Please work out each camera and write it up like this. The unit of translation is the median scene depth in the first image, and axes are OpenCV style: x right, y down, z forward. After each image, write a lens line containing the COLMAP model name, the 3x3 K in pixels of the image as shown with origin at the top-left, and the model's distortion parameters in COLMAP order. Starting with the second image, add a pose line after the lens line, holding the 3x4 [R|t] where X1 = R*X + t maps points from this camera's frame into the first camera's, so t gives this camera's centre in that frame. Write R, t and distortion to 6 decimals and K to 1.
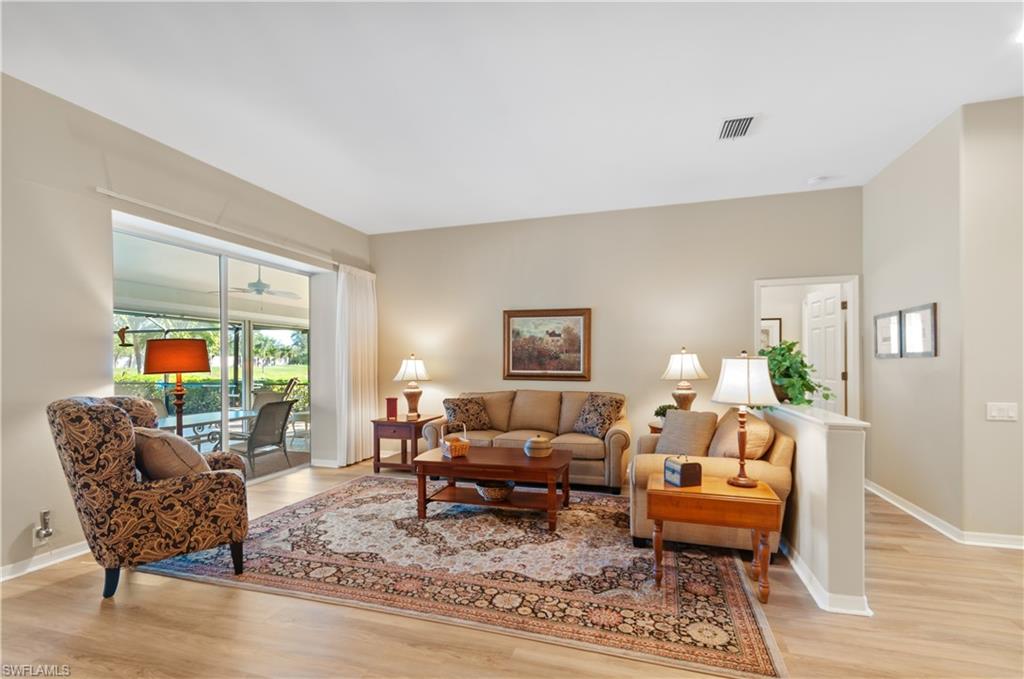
lens RADIAL K [[454.2, 0, 515.4], [0, 454.2, 364.0], [0, 0, 1]] dist [0.004254, 0.000484]
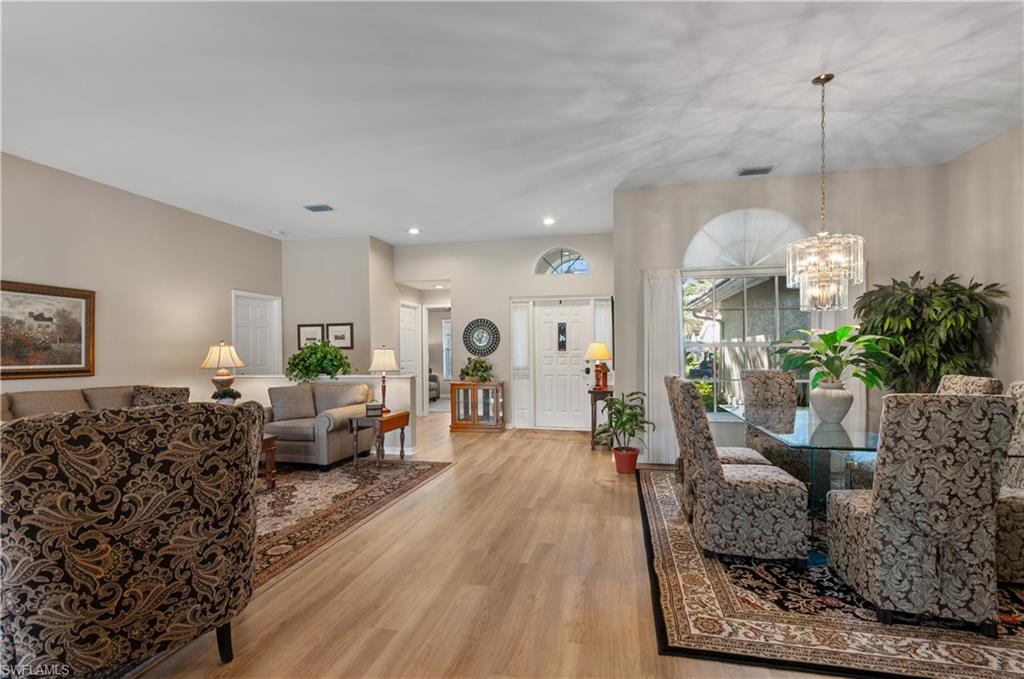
lens RADIAL K [[469.4, 0, 512.0], [0, 469.4, 339.5], [0, 0, 1]] dist [0.002749, 0.000408]
pose [[-0.055083, 0.027210, 0.998111, -1.176890], [0.013943, 0.999552, -0.026480, 0.005584], [-0.998384, 0.012458, -0.055438, 0.393077]]
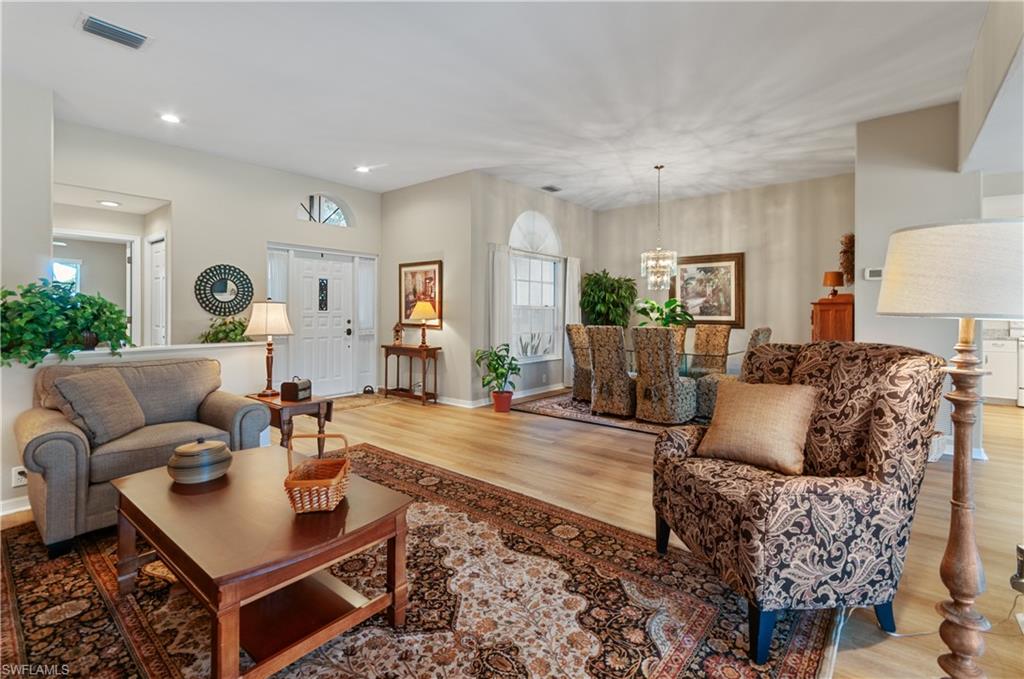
lens RADIAL K [[468.8, 0, 513.1], [0, 468.8, 299.6], [0, 0, 1]] dist [0.001296, 0.000593]
pose [[-0.918697, 0.014863, 0.394683, -0.534005], [0.005966, 0.999700, -0.023761, 0.010705], [-0.394918, -0.019474, -0.918510, 1.452941]]
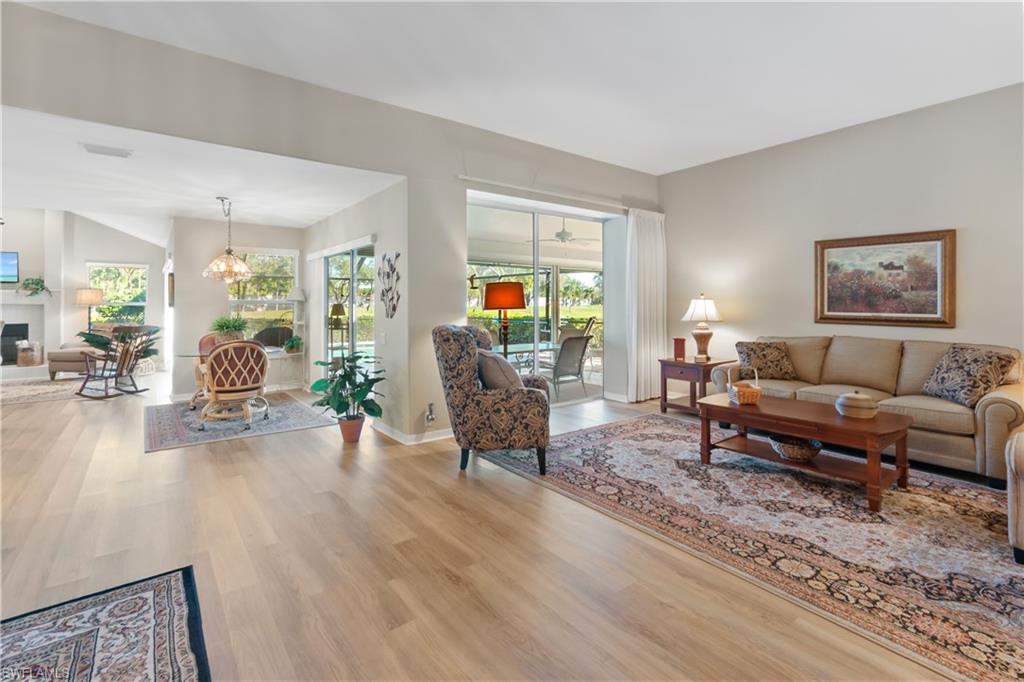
lens RADIAL K [[468.8, 0, 513.1], [0, 468.8, 301.1], [0, 0, 1]] dist [0.001296, 0.000593]
pose [[0.810338, 0.001615, -0.585961, 0.047463], [-0.005996, 0.999967, -0.005537, 0.003199], [0.585933, 0.008000, 0.810320, -0.049910]]
